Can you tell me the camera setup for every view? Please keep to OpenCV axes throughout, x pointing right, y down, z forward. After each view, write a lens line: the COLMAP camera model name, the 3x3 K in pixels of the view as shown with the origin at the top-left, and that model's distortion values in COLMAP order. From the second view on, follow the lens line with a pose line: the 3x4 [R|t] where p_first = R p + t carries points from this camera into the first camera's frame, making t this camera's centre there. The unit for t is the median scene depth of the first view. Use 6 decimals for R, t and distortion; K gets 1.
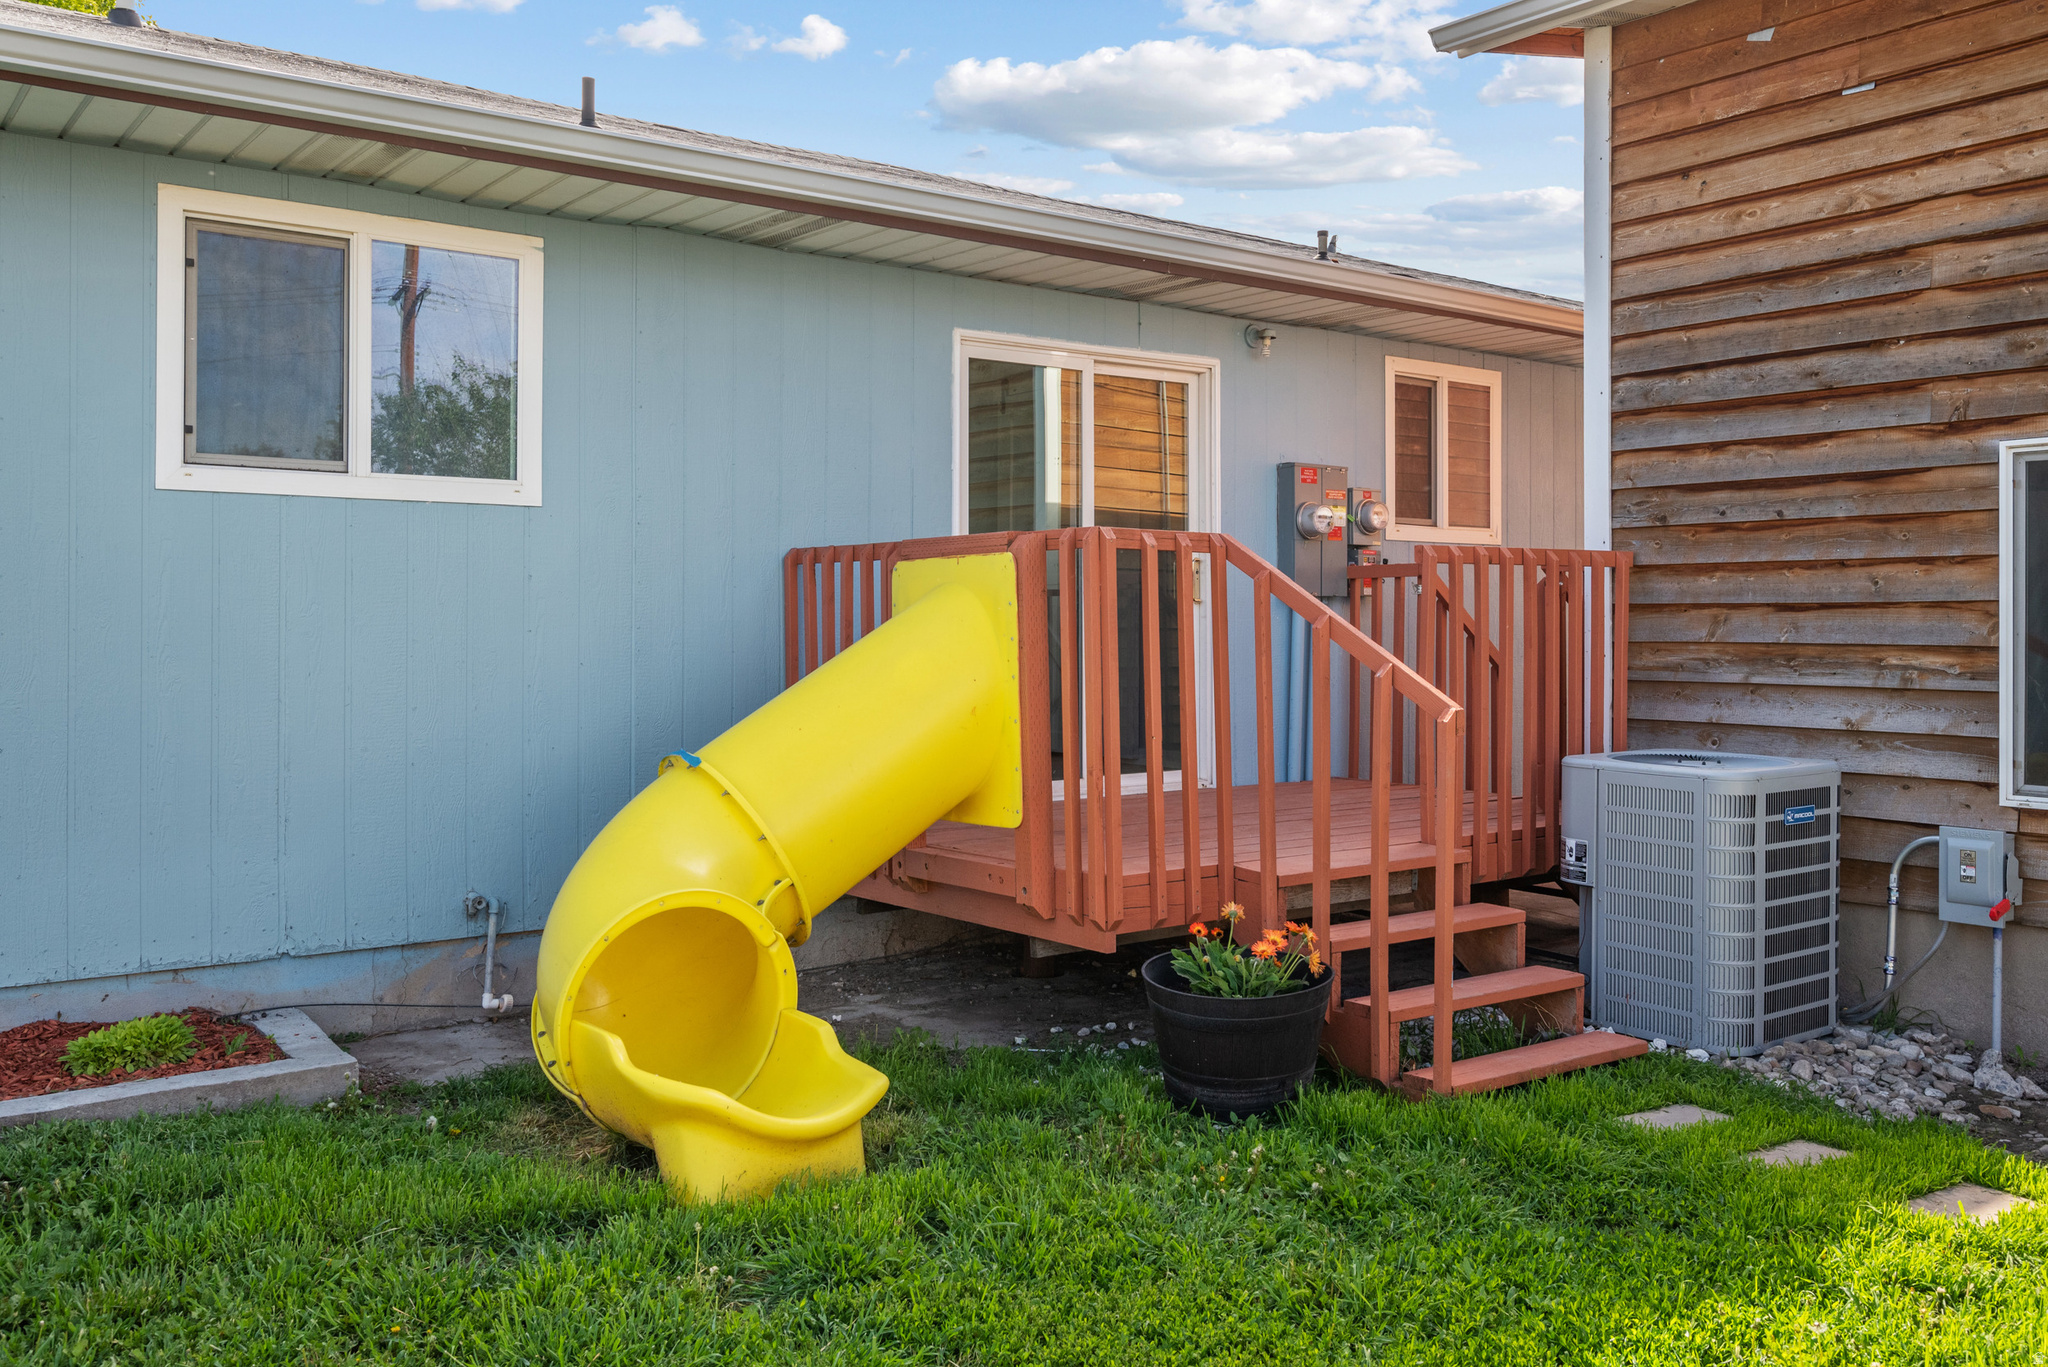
lens RADIAL K [[1690.9, 0, 1025.6], [0, 1690.9, 623.3], [0, 0, 1]] dist [-0.002080, -0.002218]
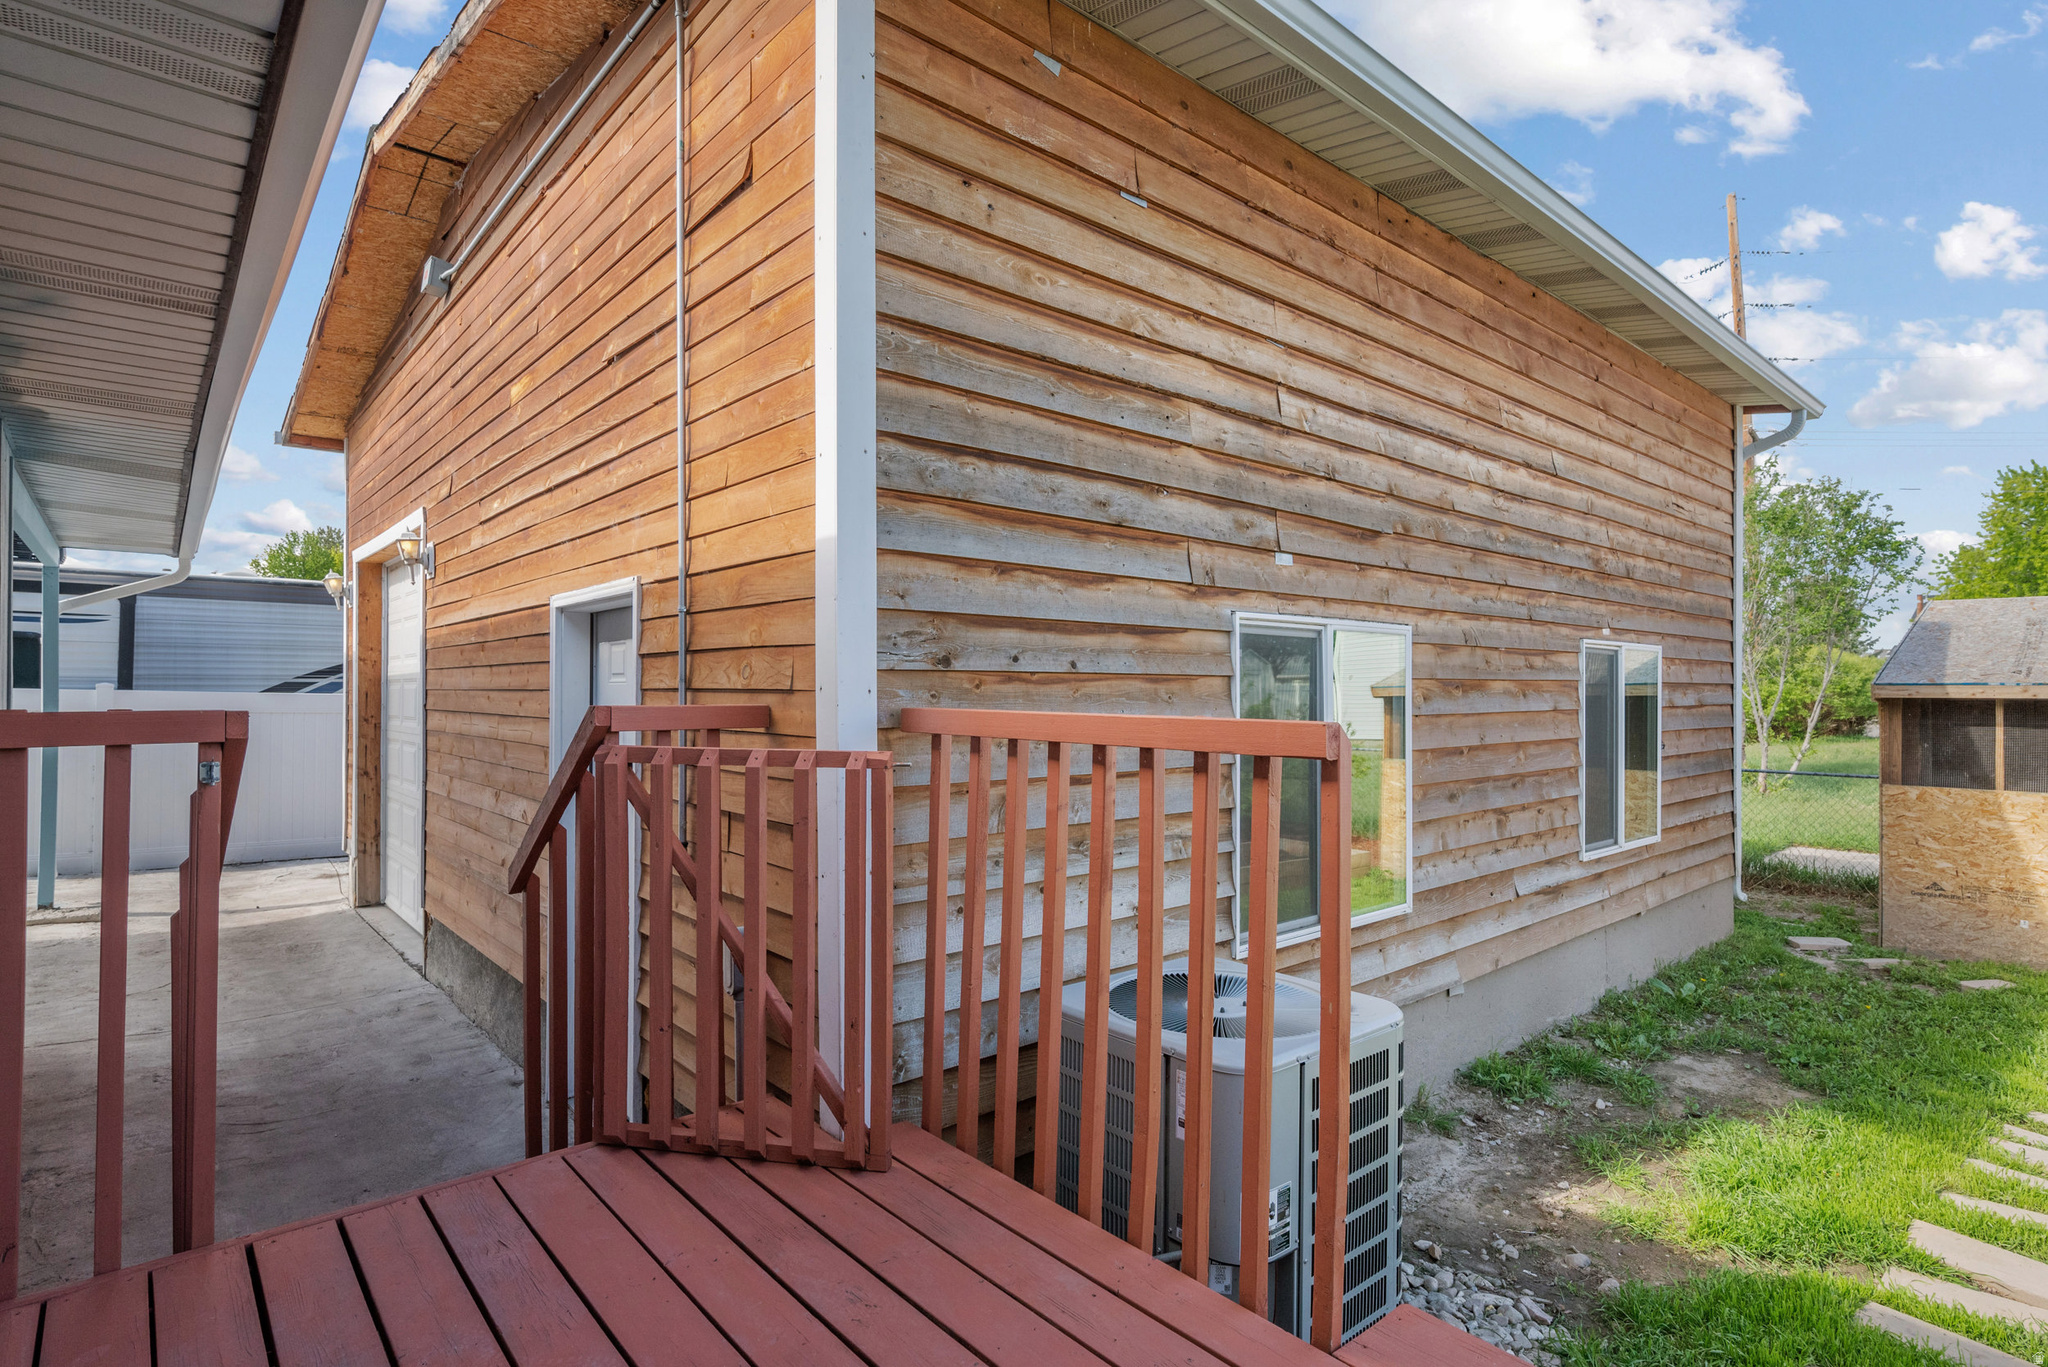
lens RADIAL K [[1043.3, 0, 1028.2], [0, 1043.3, 681.1], [0, 0, 1]] dist [-0.001128, 0.000382]
pose [[-0.077126, 0.009097, 0.996980, -0.052330], [-0.001516, 0.999956, -0.009242, -0.053893], [-0.997020, -0.002224, -0.077109, 1.088904]]
